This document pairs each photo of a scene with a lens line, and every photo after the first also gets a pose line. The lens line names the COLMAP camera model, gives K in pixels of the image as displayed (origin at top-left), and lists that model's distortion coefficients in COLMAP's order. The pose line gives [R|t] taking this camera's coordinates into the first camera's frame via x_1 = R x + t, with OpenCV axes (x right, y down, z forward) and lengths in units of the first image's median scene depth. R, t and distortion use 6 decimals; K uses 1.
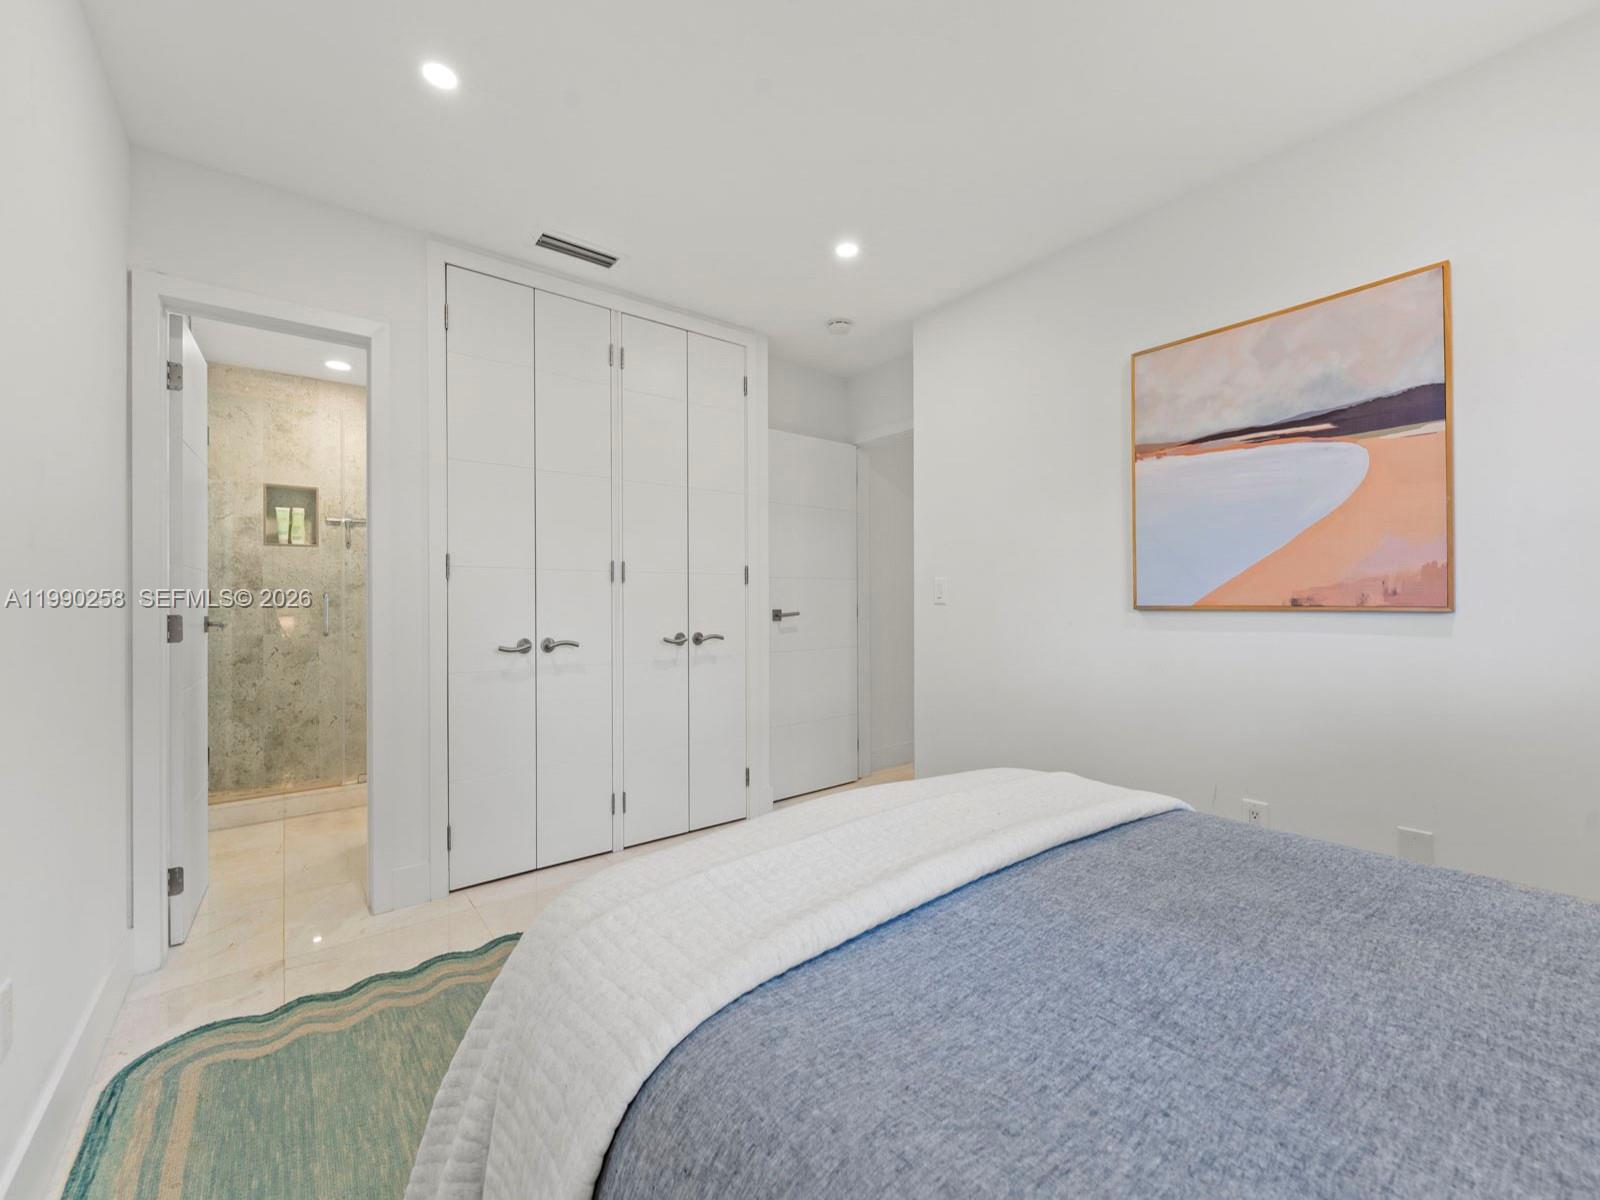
lens RADIAL K [[652.3, 0, 795.6], [0, 652.3, 600.6], [0, 0, 1]] dist [-0.001600, 0.000003]
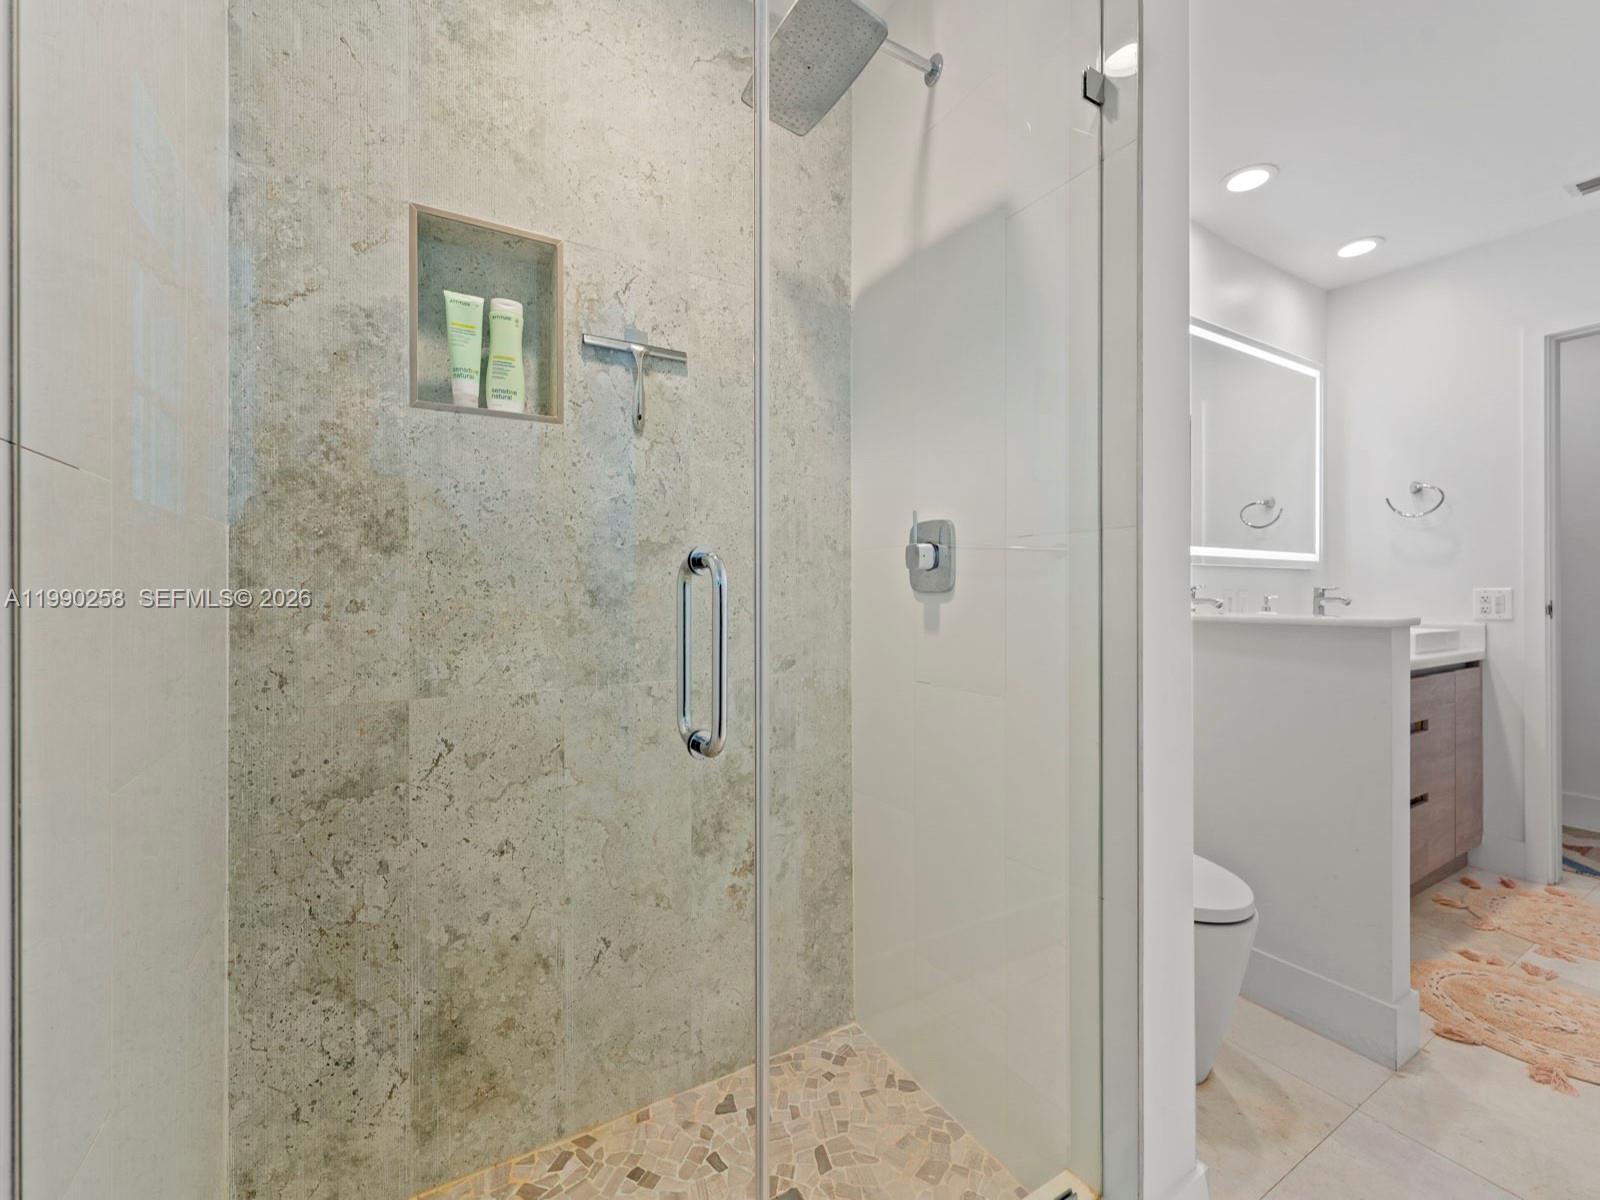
lens RADIAL K [[652.3, 0, 799.9], [0, 652.3, 598.6], [0, 0, 1]] dist [-0.001600, 0.000003]
pose [[0.989234, 0.003745, -0.146298, -0.579889], [-0.002891, 0.999978, 0.006049, 0.002761], [0.146317, -0.005561, 0.989222, 0.710950]]
